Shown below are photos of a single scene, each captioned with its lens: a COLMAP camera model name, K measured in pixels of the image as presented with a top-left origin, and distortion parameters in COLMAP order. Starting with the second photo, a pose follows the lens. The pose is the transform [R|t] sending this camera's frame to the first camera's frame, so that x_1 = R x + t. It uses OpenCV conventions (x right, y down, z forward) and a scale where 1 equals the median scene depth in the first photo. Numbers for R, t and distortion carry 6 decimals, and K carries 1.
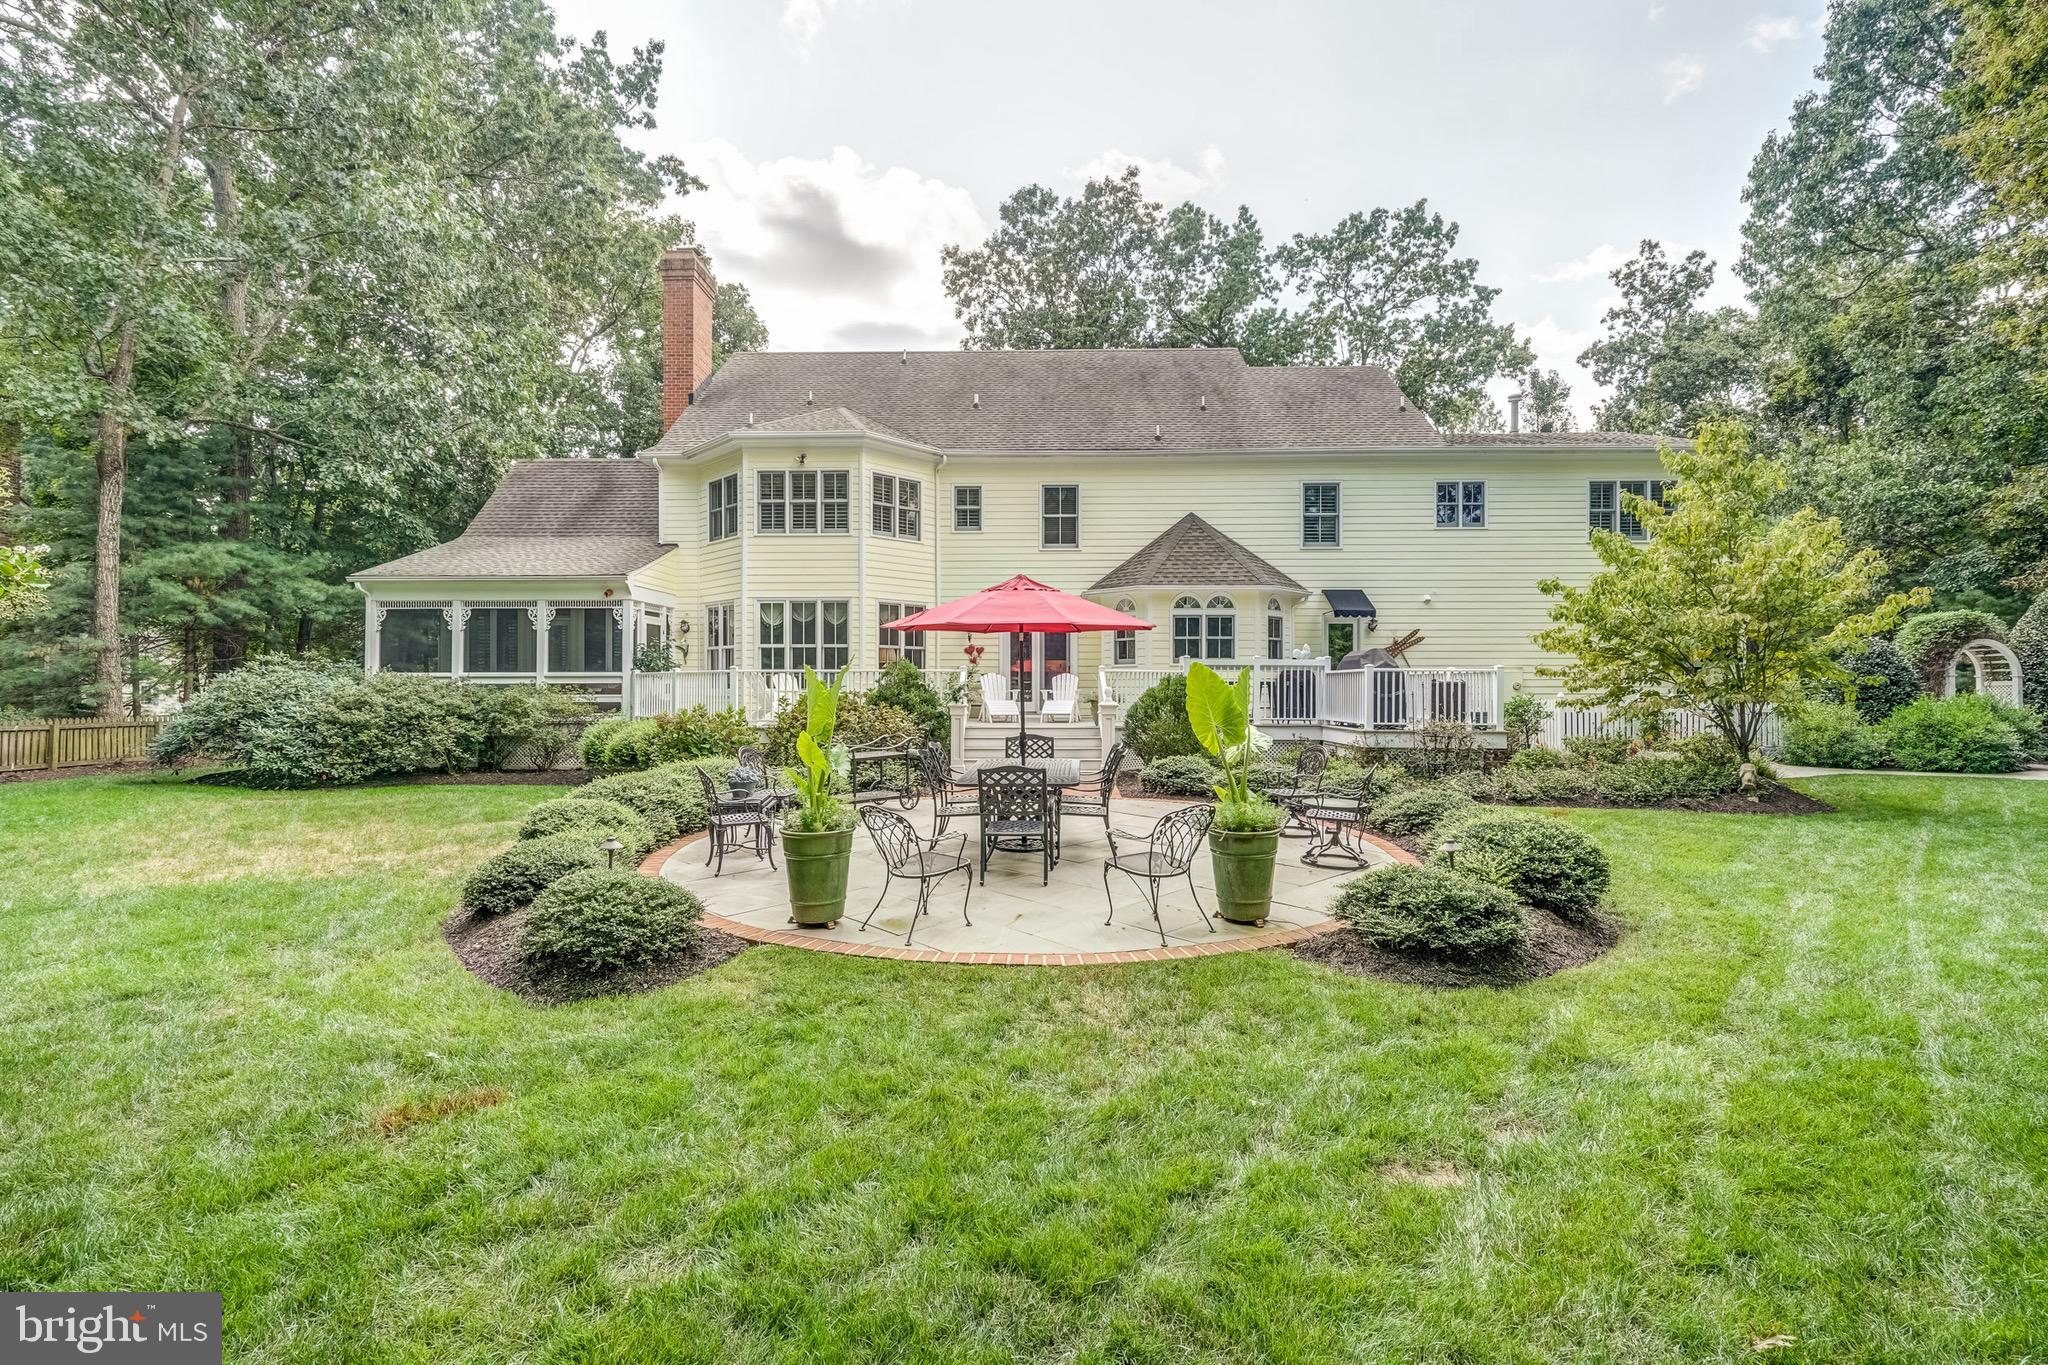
lens RADIAL K [[924.2, 0, 1023.4], [0, 924.2, 679.7], [0, 0, 1]] dist [-0.002972, 0.001315]
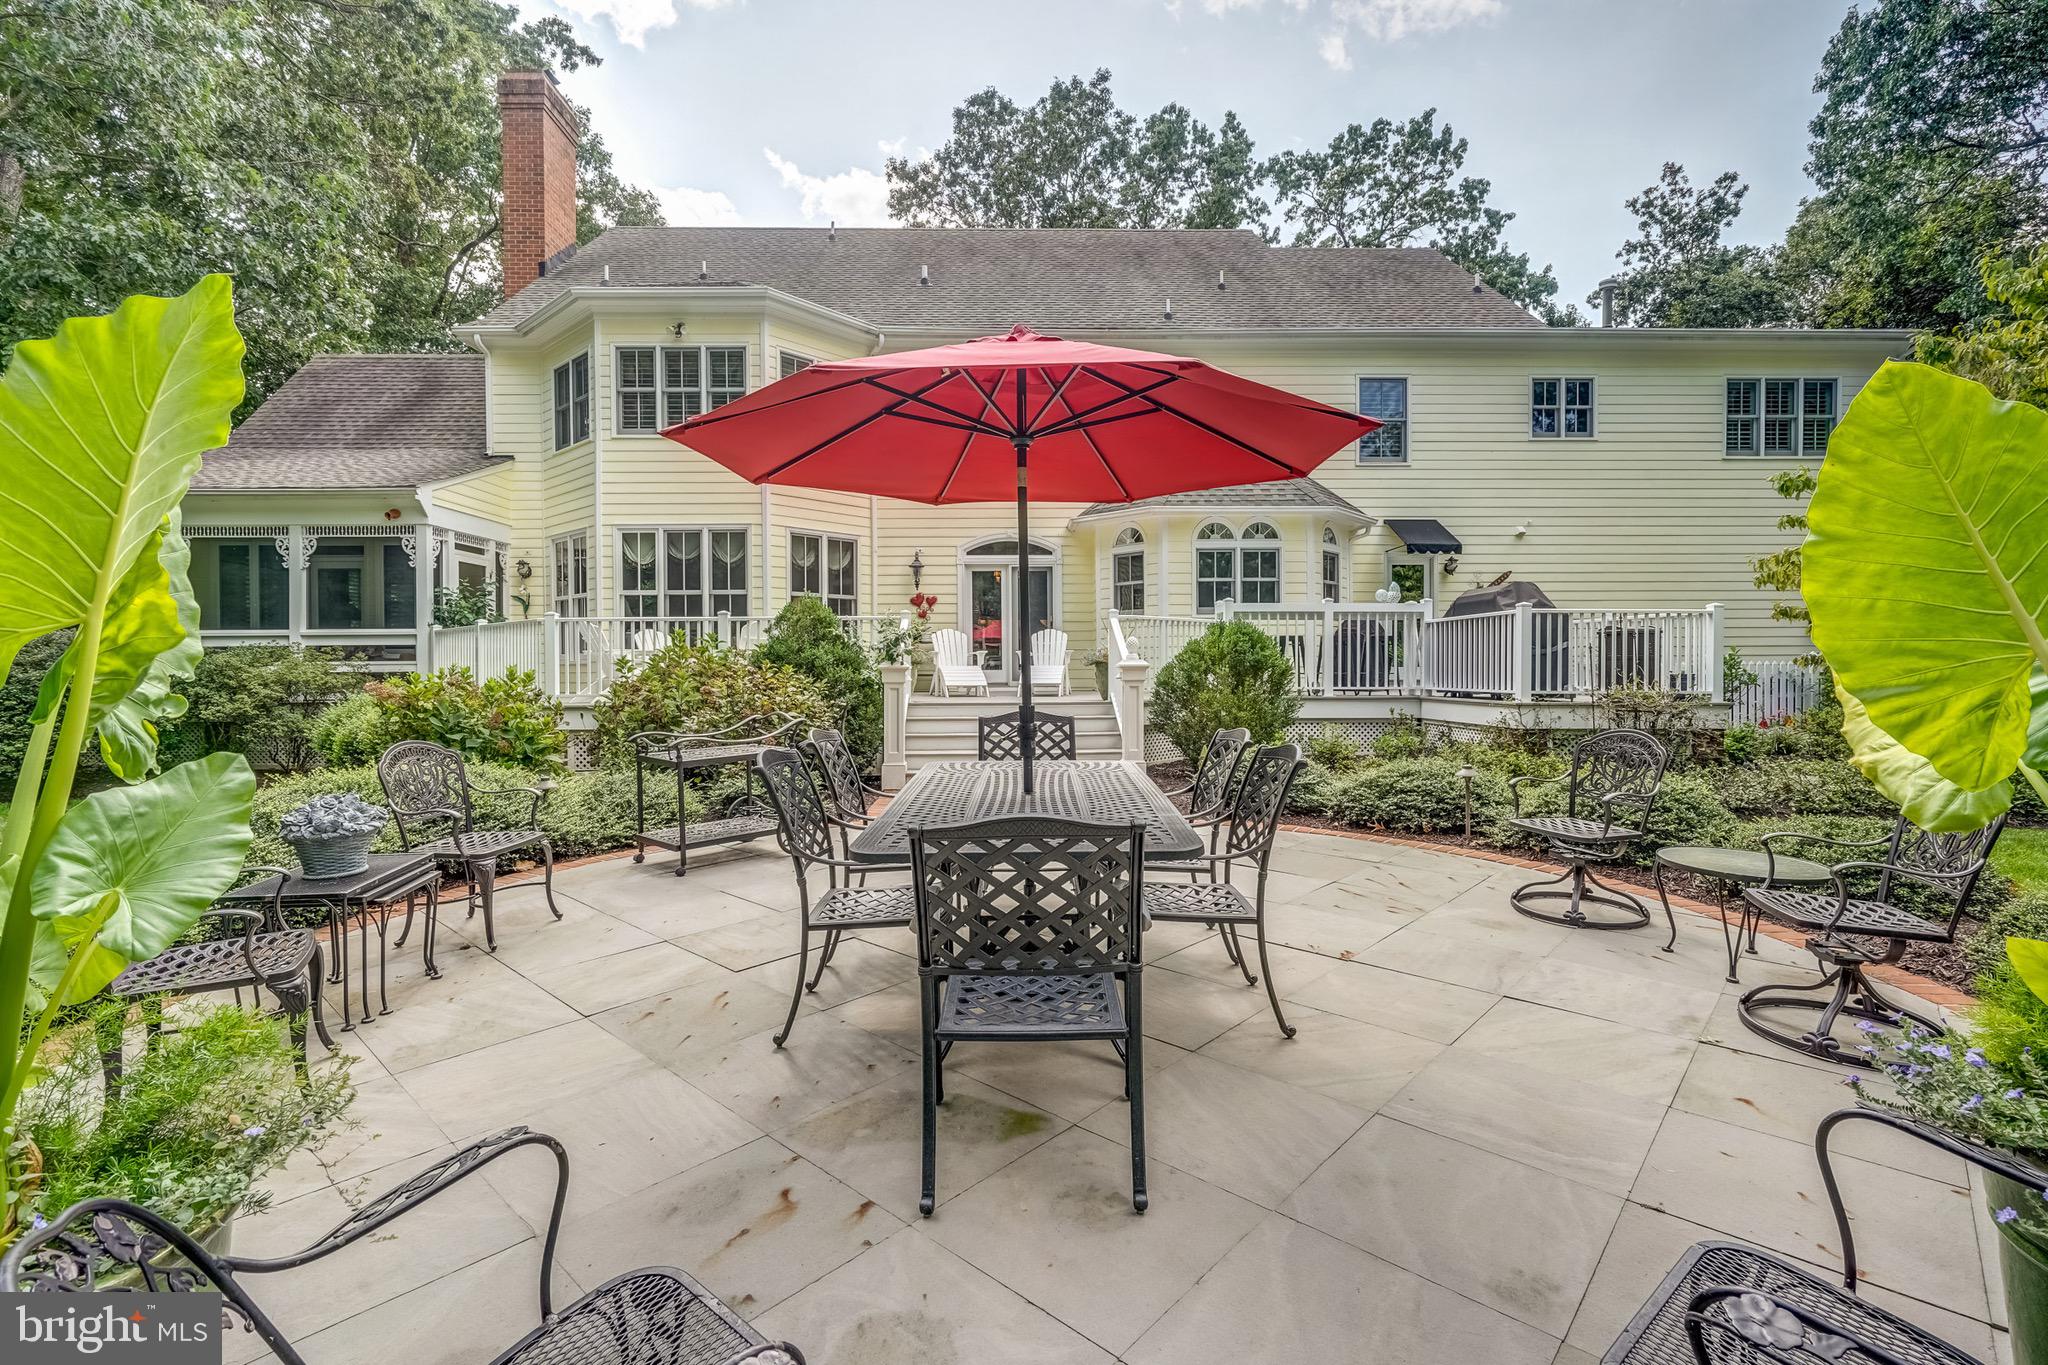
lens RADIAL K [[924.2, 0, 1023.4], [0, 924.2, 679.7], [0, 0, 1]] dist [-0.002972, 0.001315]
pose [[0.998800, -0.006051, 0.048610, -0.006380], [0.005006, 0.999754, 0.021593, 0.010523], [-0.048728, -0.021324, 0.998584, 0.169111]]
